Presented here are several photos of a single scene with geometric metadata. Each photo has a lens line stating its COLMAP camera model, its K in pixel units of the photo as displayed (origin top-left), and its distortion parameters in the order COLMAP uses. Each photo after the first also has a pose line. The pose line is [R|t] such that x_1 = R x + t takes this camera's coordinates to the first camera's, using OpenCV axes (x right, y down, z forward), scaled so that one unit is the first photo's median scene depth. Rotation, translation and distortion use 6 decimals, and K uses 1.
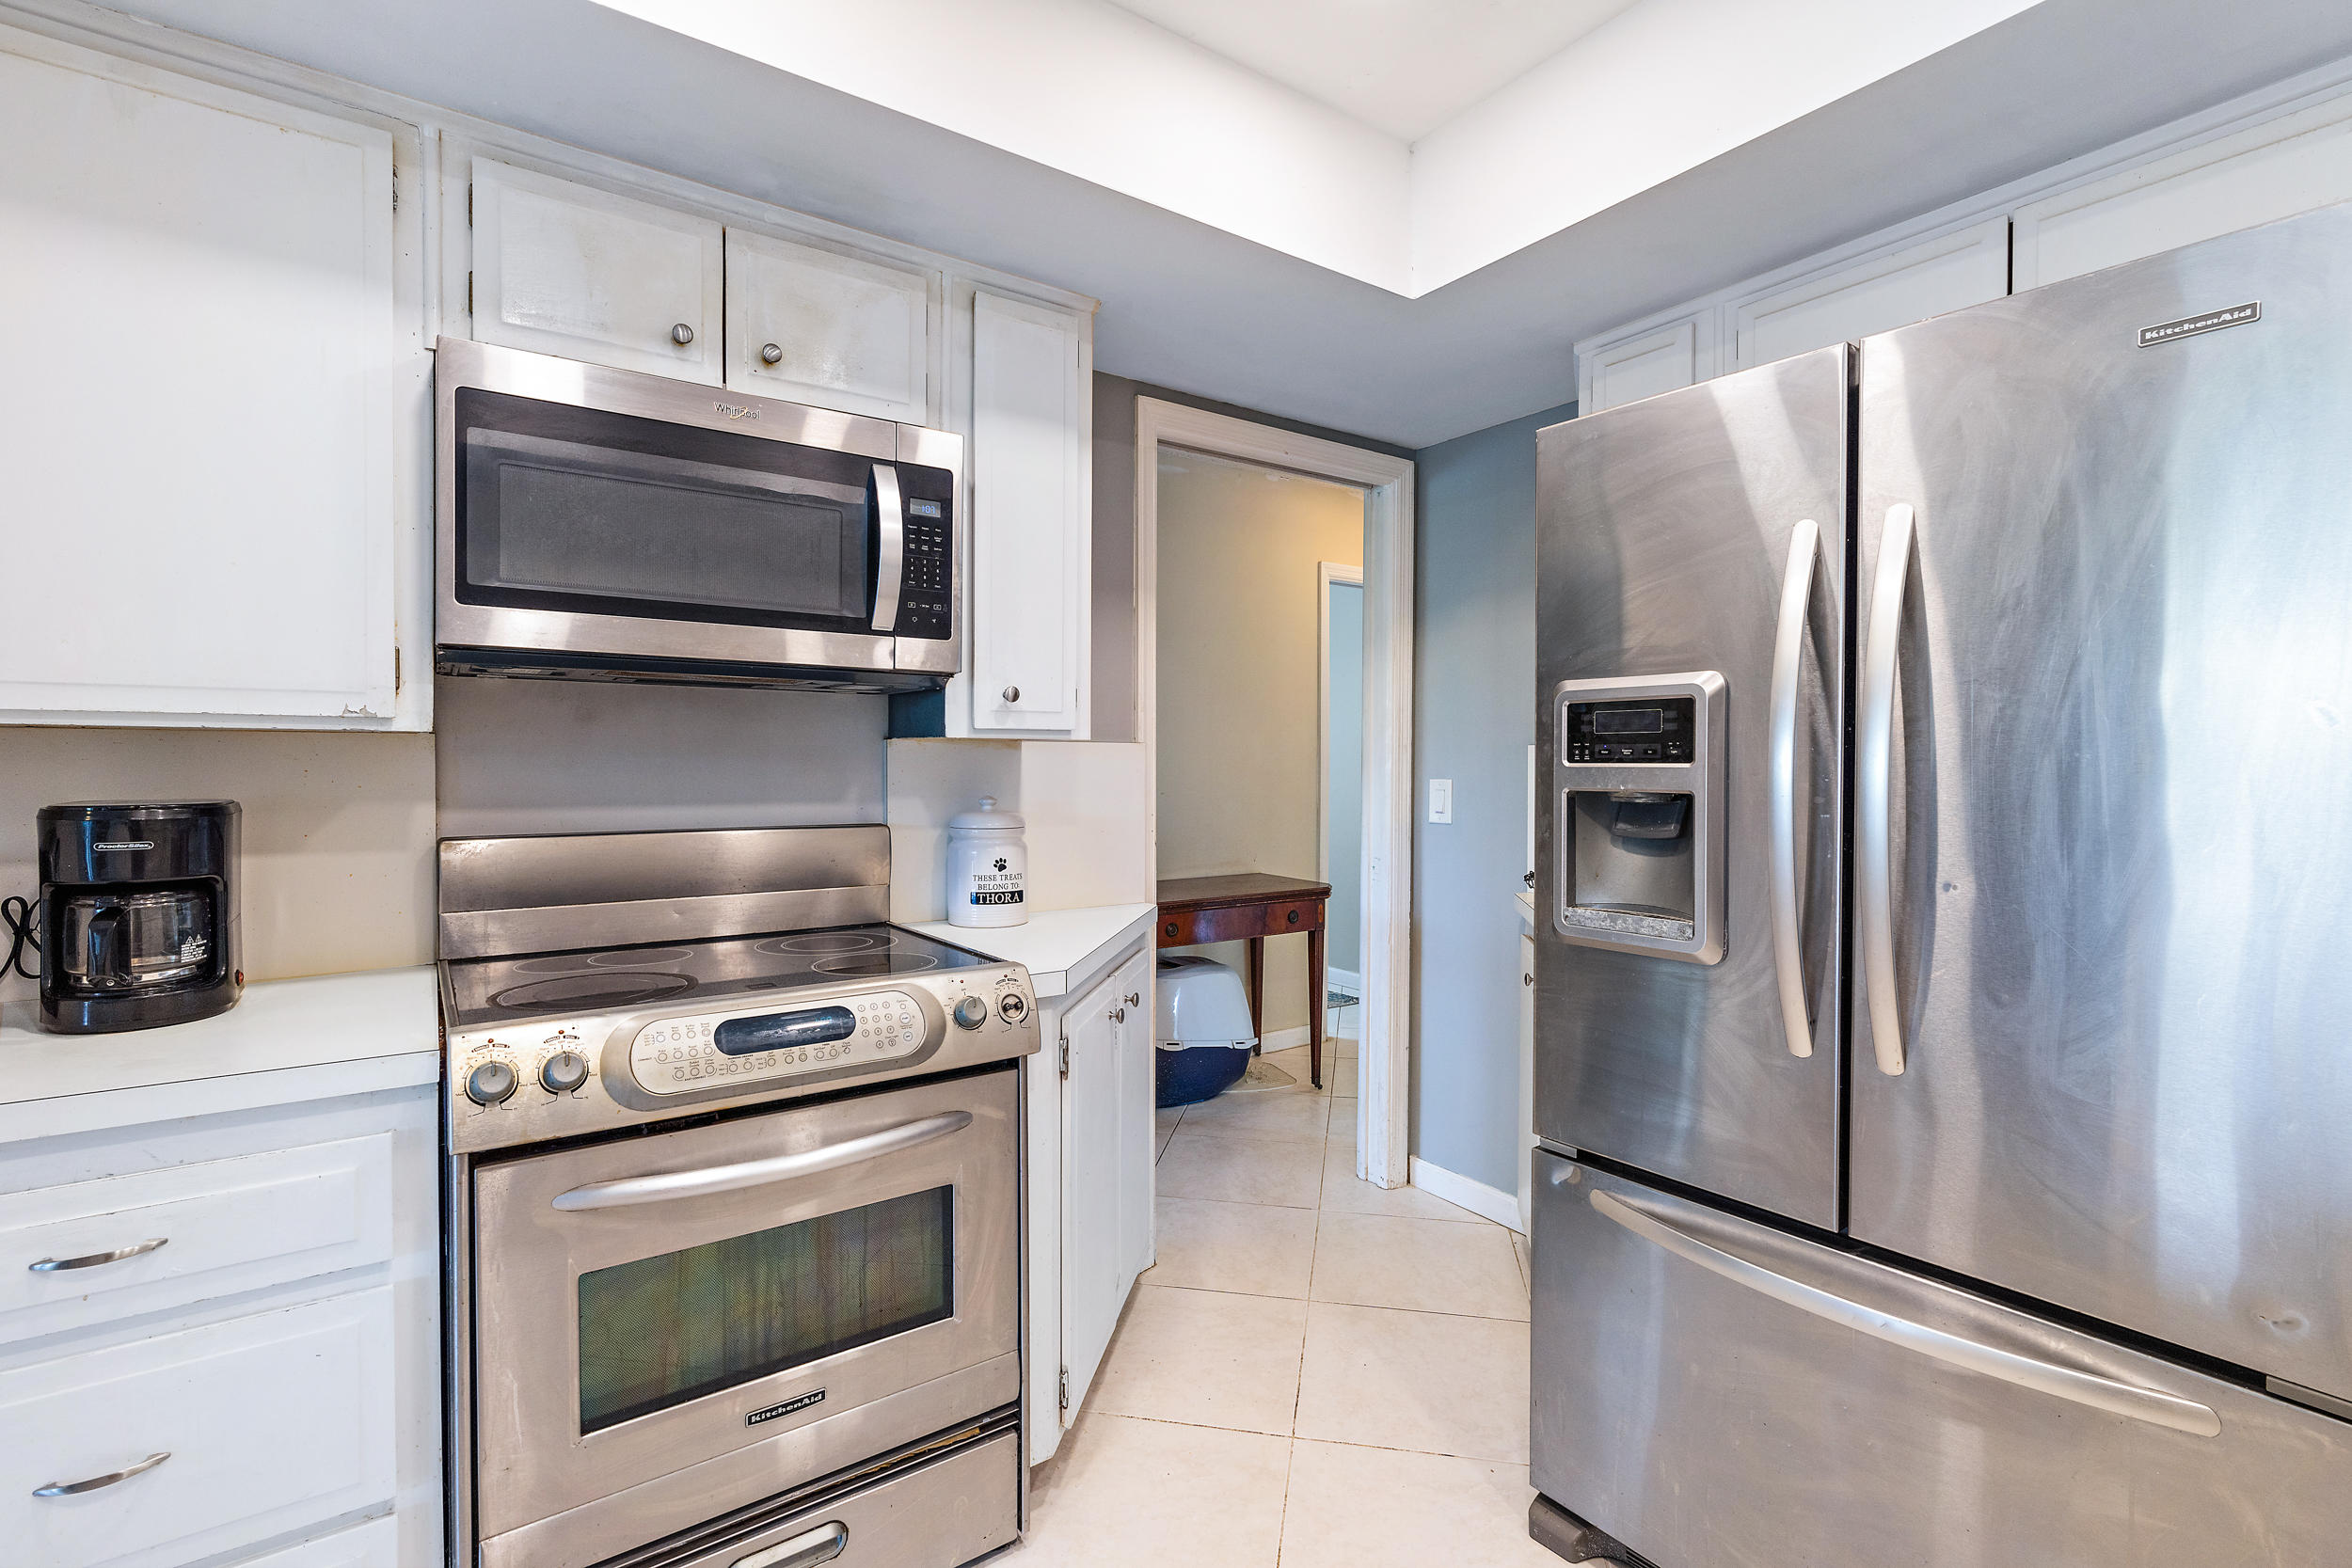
lens RADIAL K [[1063.0, 0, 1174.2], [0, 1063.0, 778.9], [0, 0, 1]] dist [-0.000154, -0.000189]
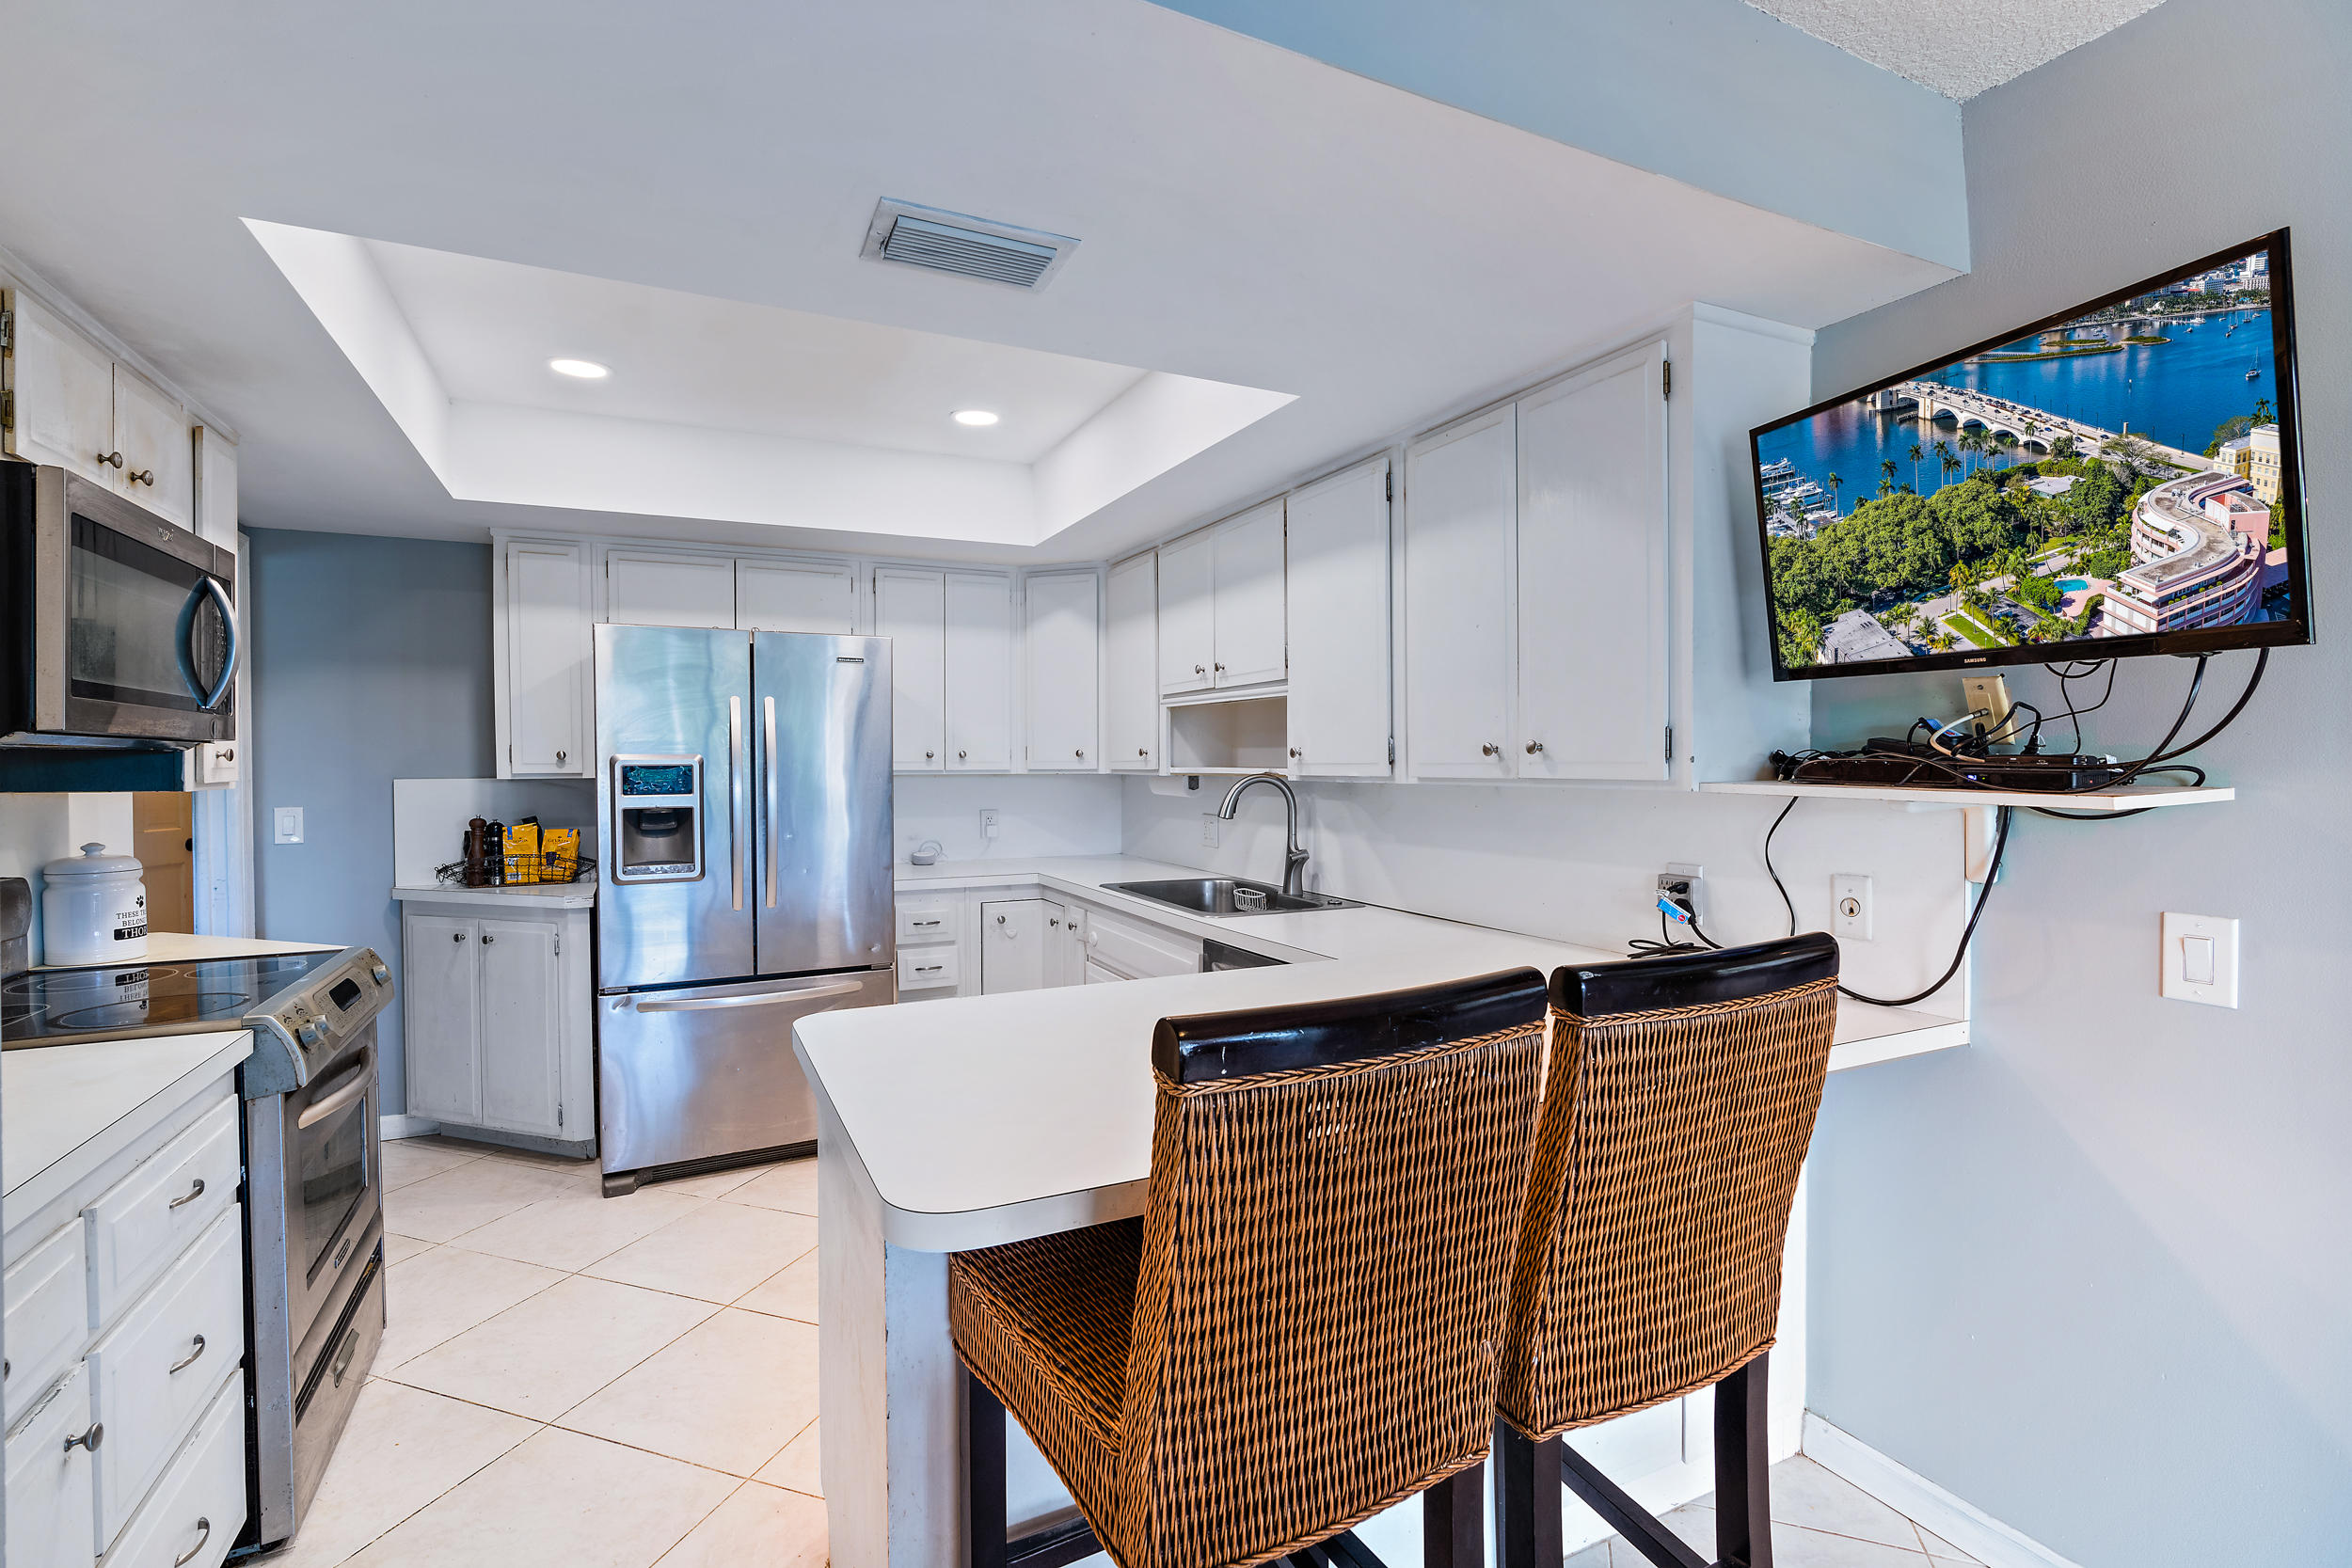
lens RADIAL K [[1063.0, 0, 1174.2], [0, 1063.0, 778.9], [0, 0, 1]] dist [-0.000154, -0.000189]
pose [[0.152480, -0.020401, 0.988096, -1.574587], [0.021189, 0.999625, 0.017369, -0.064069], [-0.988079, 0.018288, 0.152855, -0.365331]]
